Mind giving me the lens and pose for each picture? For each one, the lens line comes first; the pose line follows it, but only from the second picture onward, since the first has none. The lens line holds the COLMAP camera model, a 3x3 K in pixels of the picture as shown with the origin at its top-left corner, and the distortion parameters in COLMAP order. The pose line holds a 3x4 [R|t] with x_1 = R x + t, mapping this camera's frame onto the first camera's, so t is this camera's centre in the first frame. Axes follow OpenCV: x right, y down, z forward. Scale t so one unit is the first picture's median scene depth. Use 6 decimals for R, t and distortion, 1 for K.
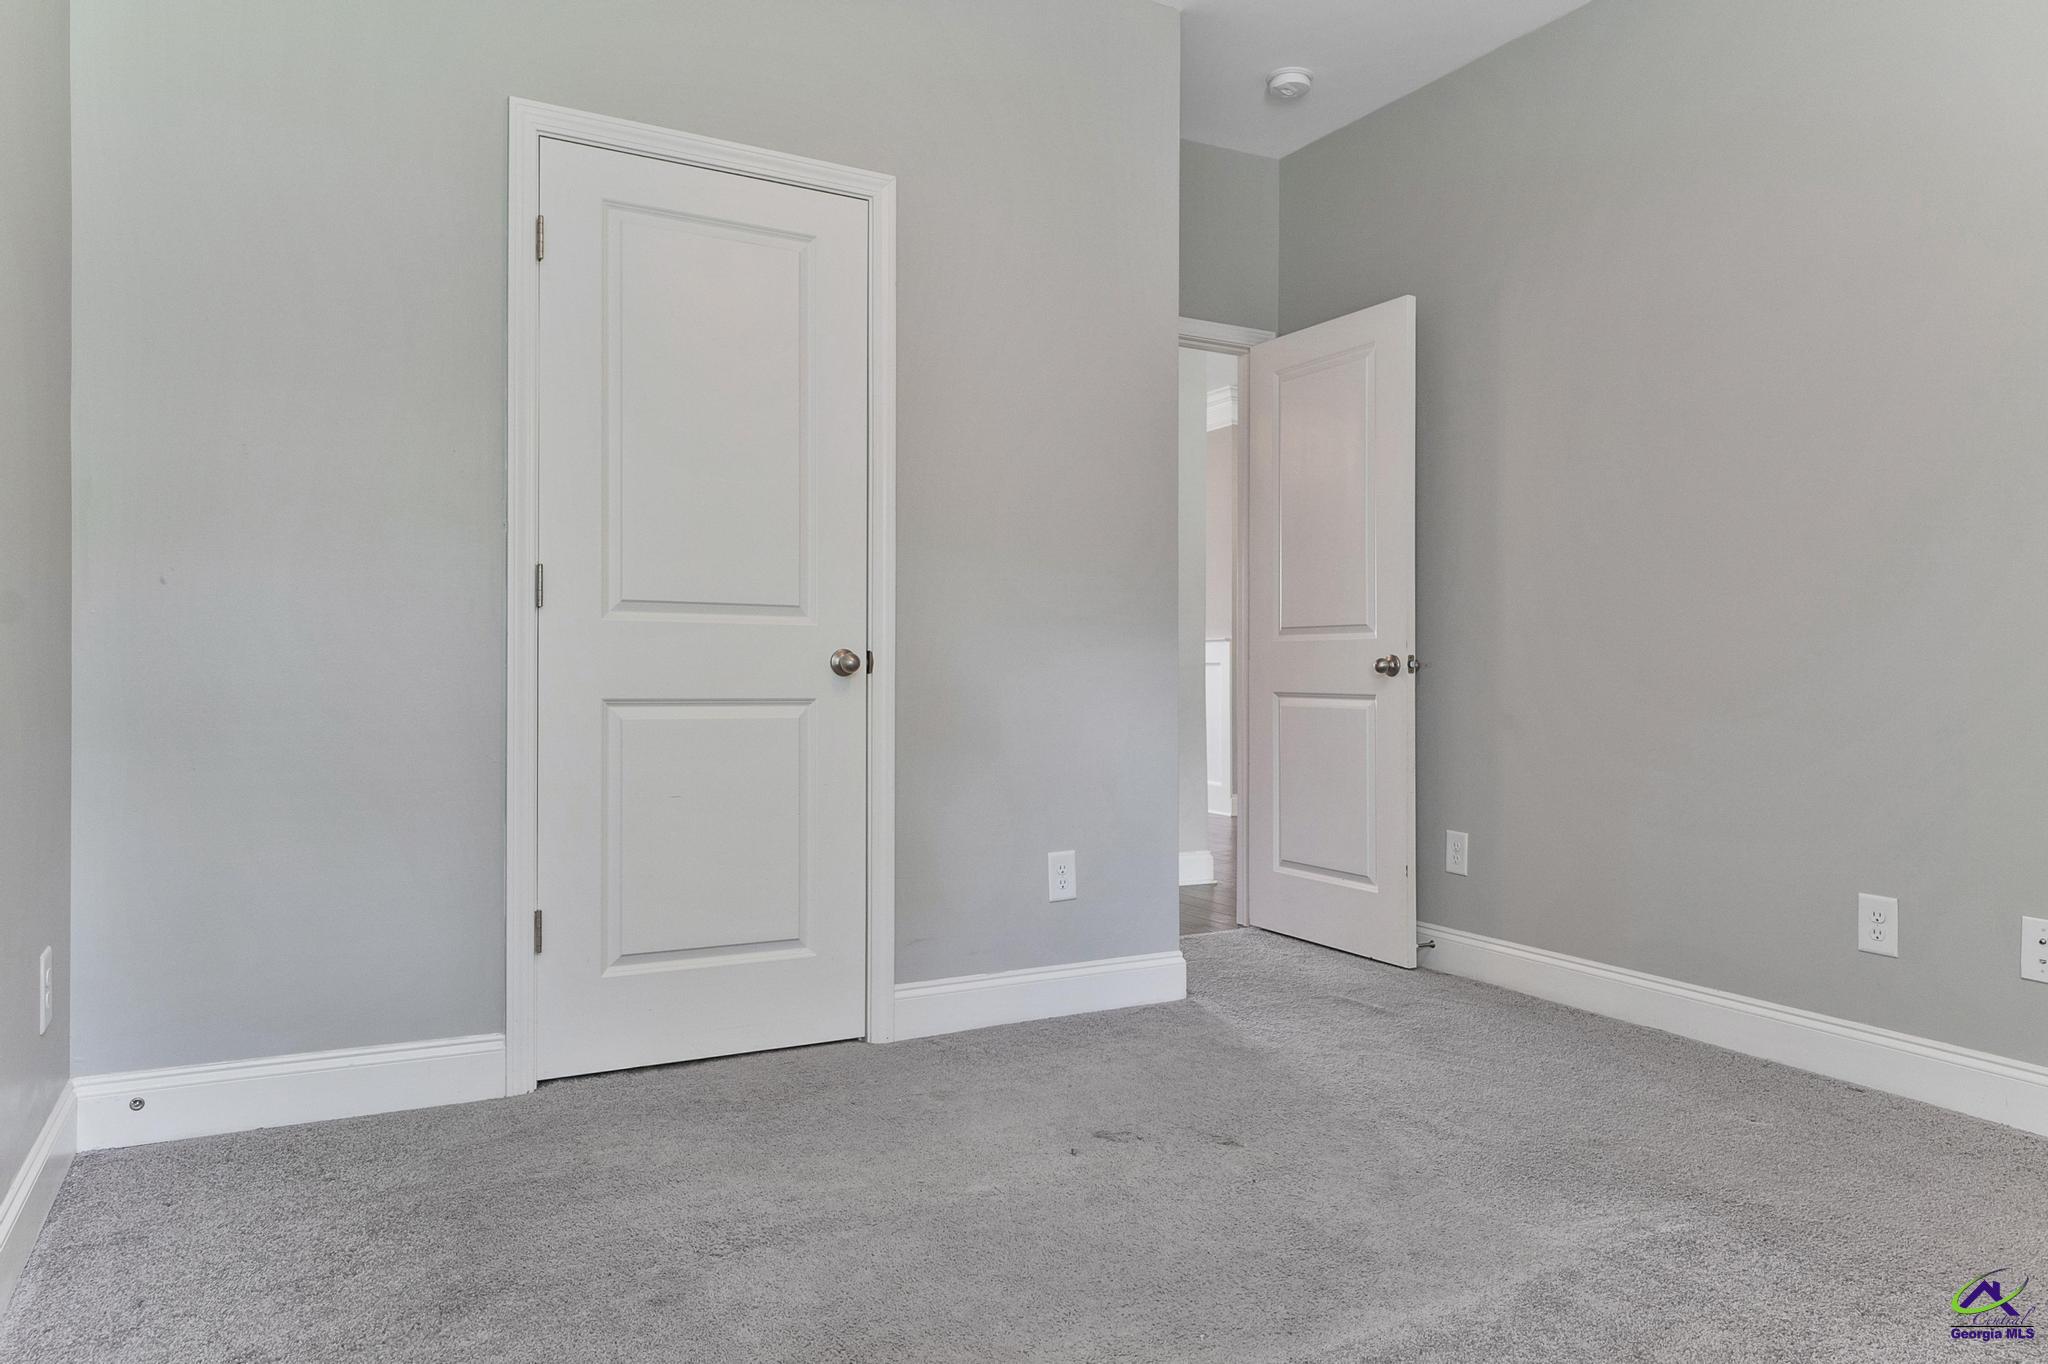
lens RADIAL K [[1321.8, 0, 1024.0], [0, 1321.8, 682.0], [0, 0, 1]] dist [-0.000446, 0.001454]
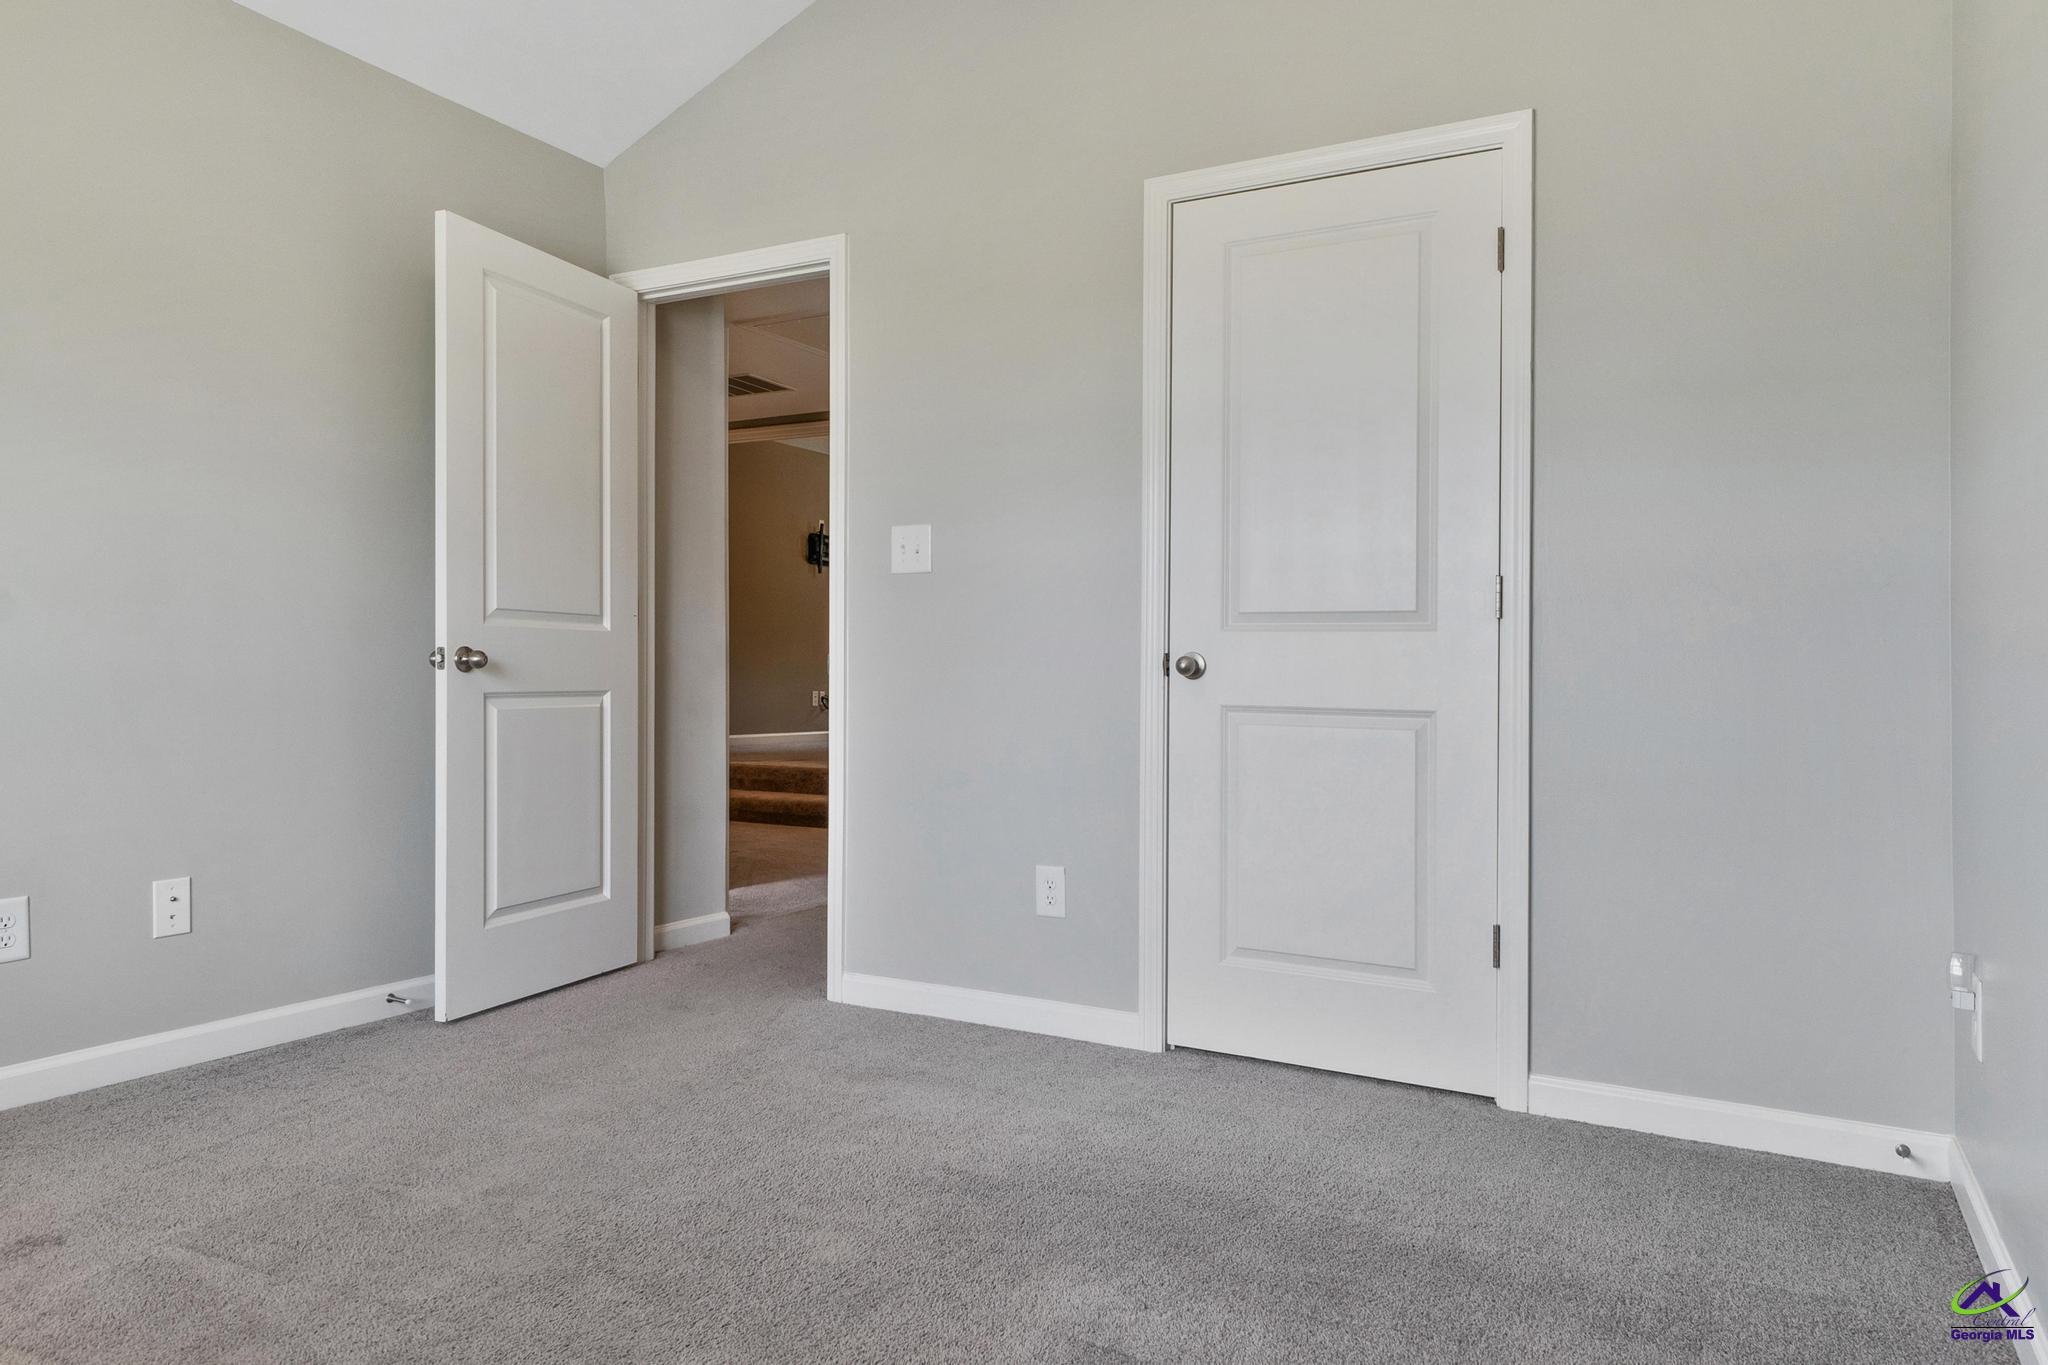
lens RADIAL K [[1285.8, 0, 1024.0], [0, 1285.8, 682.5], [0, 0, 1]] dist [-0.036211, 0.000225]
pose [[0.526225, -0.001517, -0.850344, 0.492739], [-0.009612, 0.999924, -0.007732, 0.004069], [0.850291, 0.012242, 0.526170, 0.322779]]
